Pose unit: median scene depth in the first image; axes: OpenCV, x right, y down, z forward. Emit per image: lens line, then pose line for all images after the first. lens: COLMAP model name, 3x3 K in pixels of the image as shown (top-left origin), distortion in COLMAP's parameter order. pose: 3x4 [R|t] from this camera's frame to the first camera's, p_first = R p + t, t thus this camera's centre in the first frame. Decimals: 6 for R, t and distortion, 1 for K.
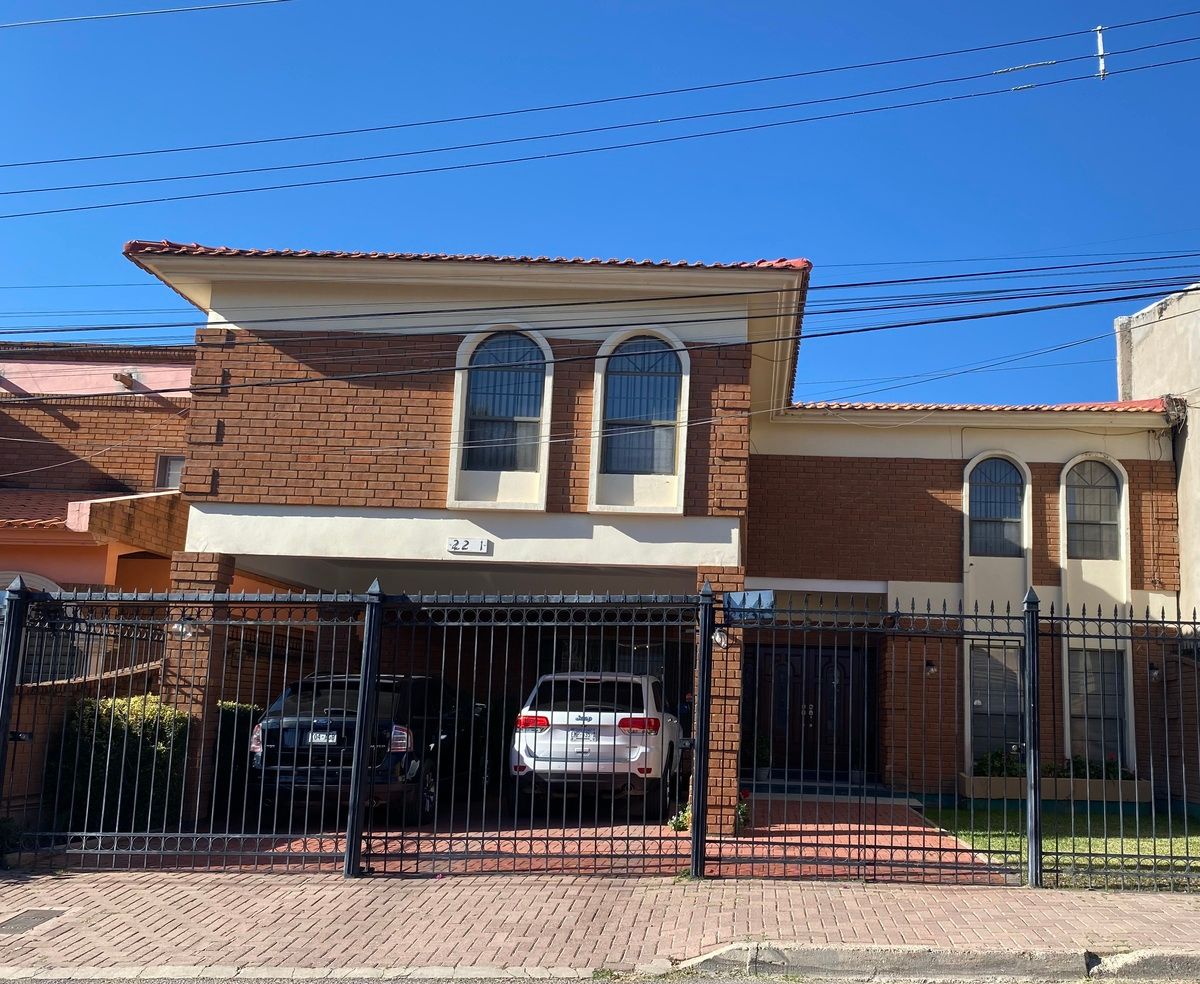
lens RADIAL K [[1127.0, 0, 600.3], [0, 1127.0, 534.7], [0, 0, 1]] dist [0.013849, -0.013493]
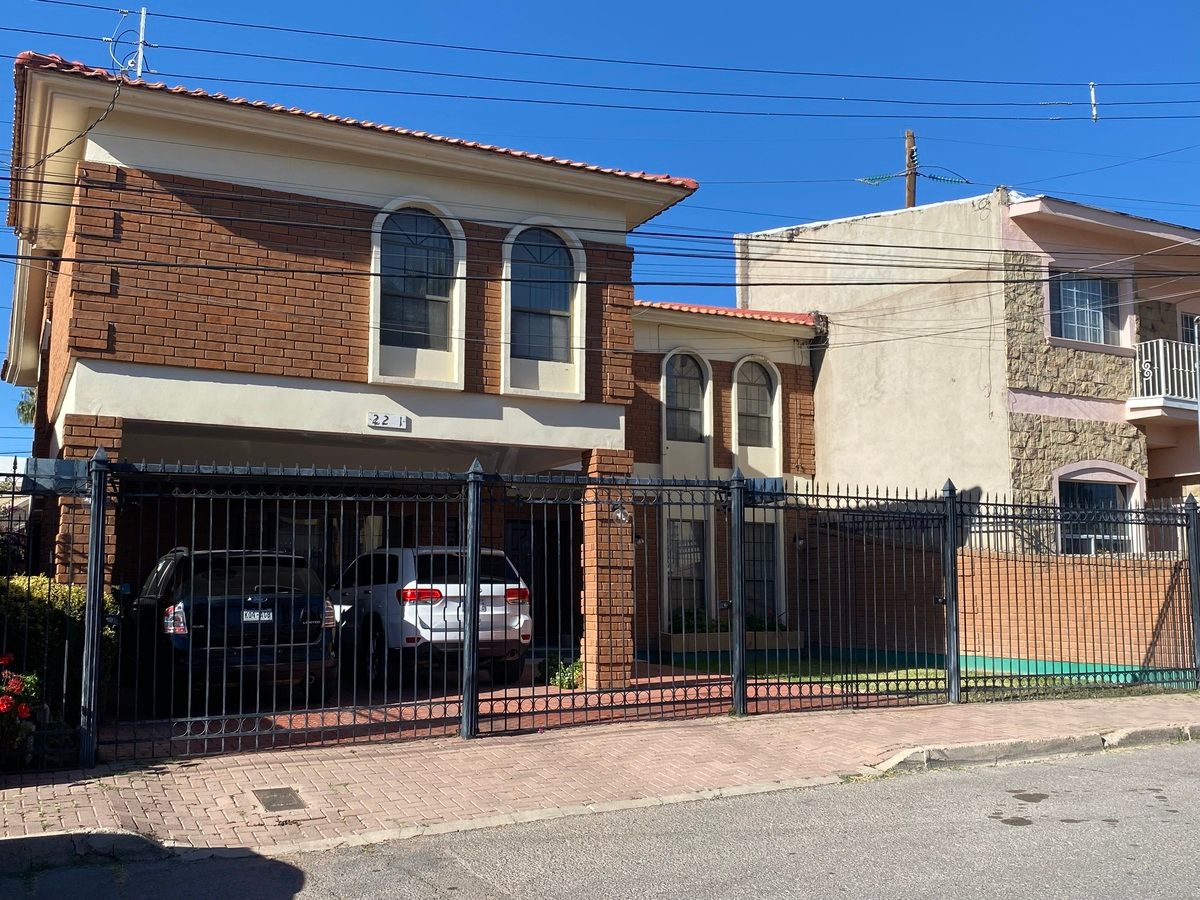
lens RADIAL K [[1190.8, 0, 600.0], [0, 1190.8, 450.0], [0, 0, 1]] dist [0.015851, -0.010350]
pose [[0.883647, 0.030434, 0.467163, -0.439318], [-0.050107, 0.998301, 0.029744, -0.005420], [-0.465464, -0.049691, 0.883671, -0.024251]]
